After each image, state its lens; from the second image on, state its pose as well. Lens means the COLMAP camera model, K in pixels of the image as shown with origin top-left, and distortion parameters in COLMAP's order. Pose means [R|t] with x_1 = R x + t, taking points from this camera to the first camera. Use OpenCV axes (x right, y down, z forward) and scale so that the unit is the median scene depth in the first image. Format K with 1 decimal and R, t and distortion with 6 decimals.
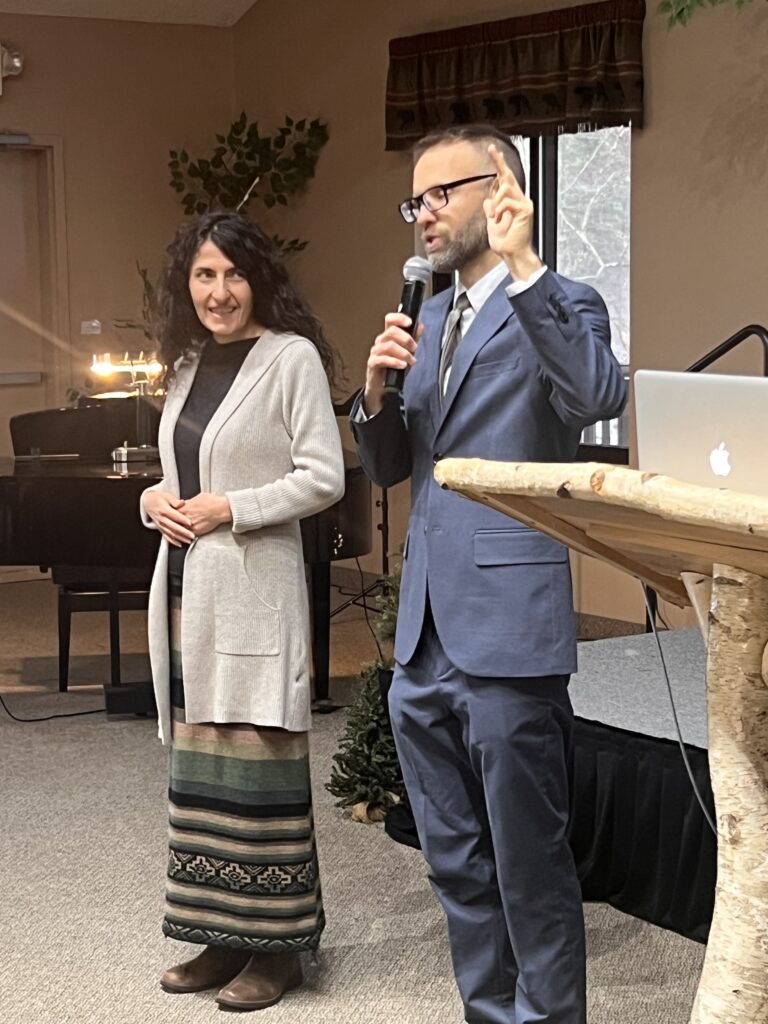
lens RADIAL K [[2271.5, 0, 377.9], [0, 2271.5, 516.0], [0, 0, 1]] dist [0.178396, 0.000000]
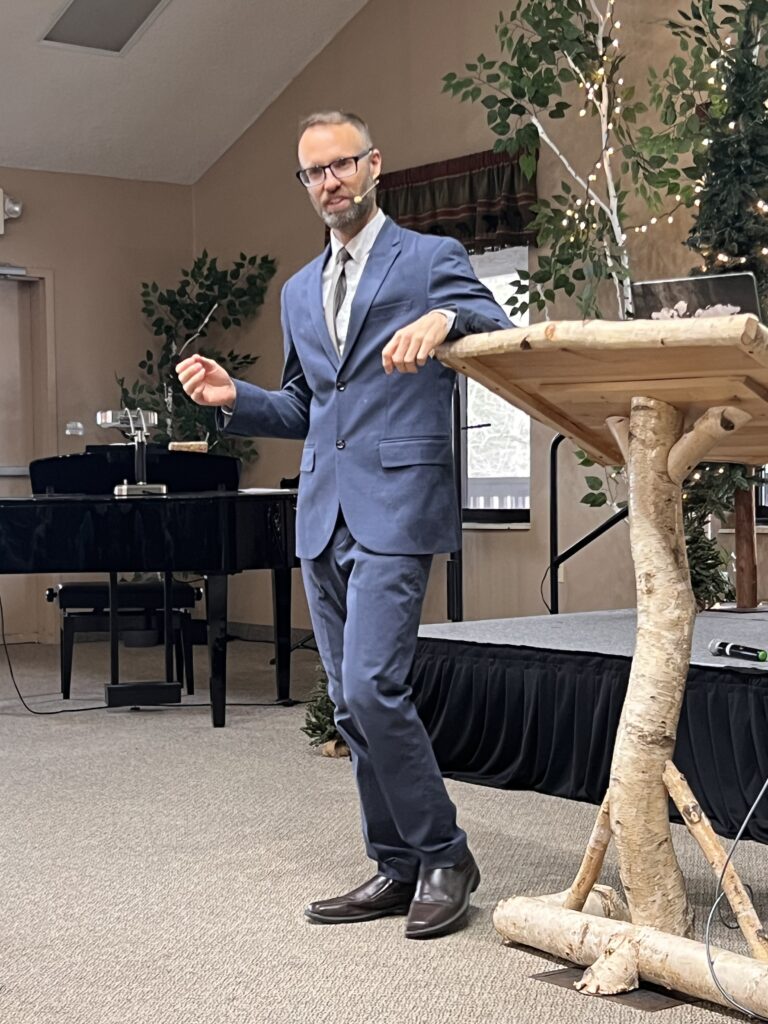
lens RADIAL K [[2037.1, 0, 386.1], [0, 2037.1, 514.8], [0, 0, 1]] dist [0.197755, 0.000000]
pose [[0.998613, -0.002587, 0.052591, -0.024117], [0.007278, 0.995987, -0.089197, 0.070660], [-0.052149, 0.089456, 0.994625, -0.080859]]
